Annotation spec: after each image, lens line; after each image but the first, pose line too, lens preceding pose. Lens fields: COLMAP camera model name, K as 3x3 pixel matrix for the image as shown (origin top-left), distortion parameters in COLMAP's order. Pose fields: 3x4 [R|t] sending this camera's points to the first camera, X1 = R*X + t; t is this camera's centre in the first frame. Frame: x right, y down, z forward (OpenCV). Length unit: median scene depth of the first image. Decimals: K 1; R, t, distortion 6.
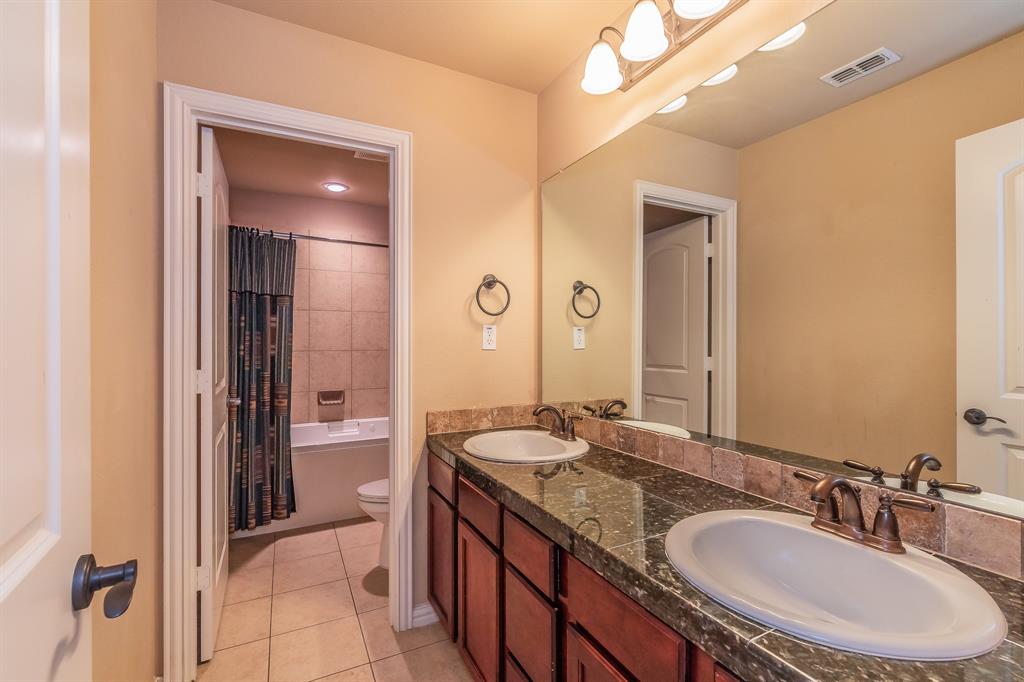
lens RADIAL K [[445.1, 0, 514.4], [0, 445.1, 345.6], [0, 0, 1]] dist [0.002414, 0.000419]
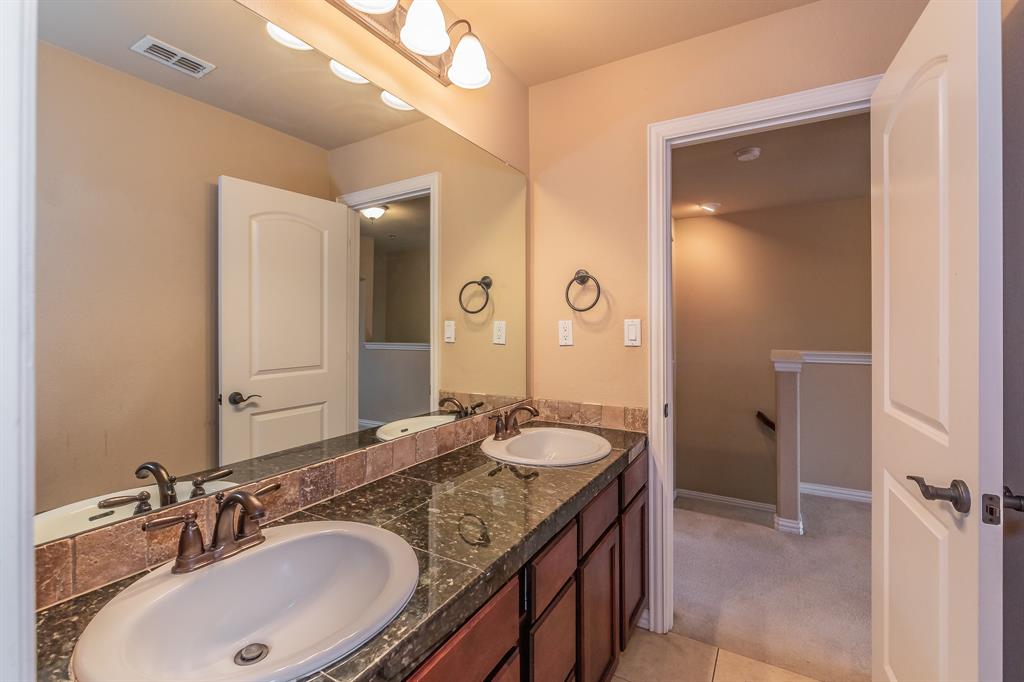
lens RADIAL K [[433.2, 0, 508.3], [0, 433.2, 331.9], [0, 0, 1]] dist [-0.000577, 0.000028]
pose [[-0.512111, 0.003892, 0.858911, -0.548801], [0.023798, 0.999670, 0.009659, -0.030817], [-0.858590, 0.025387, -0.512034, 1.212092]]
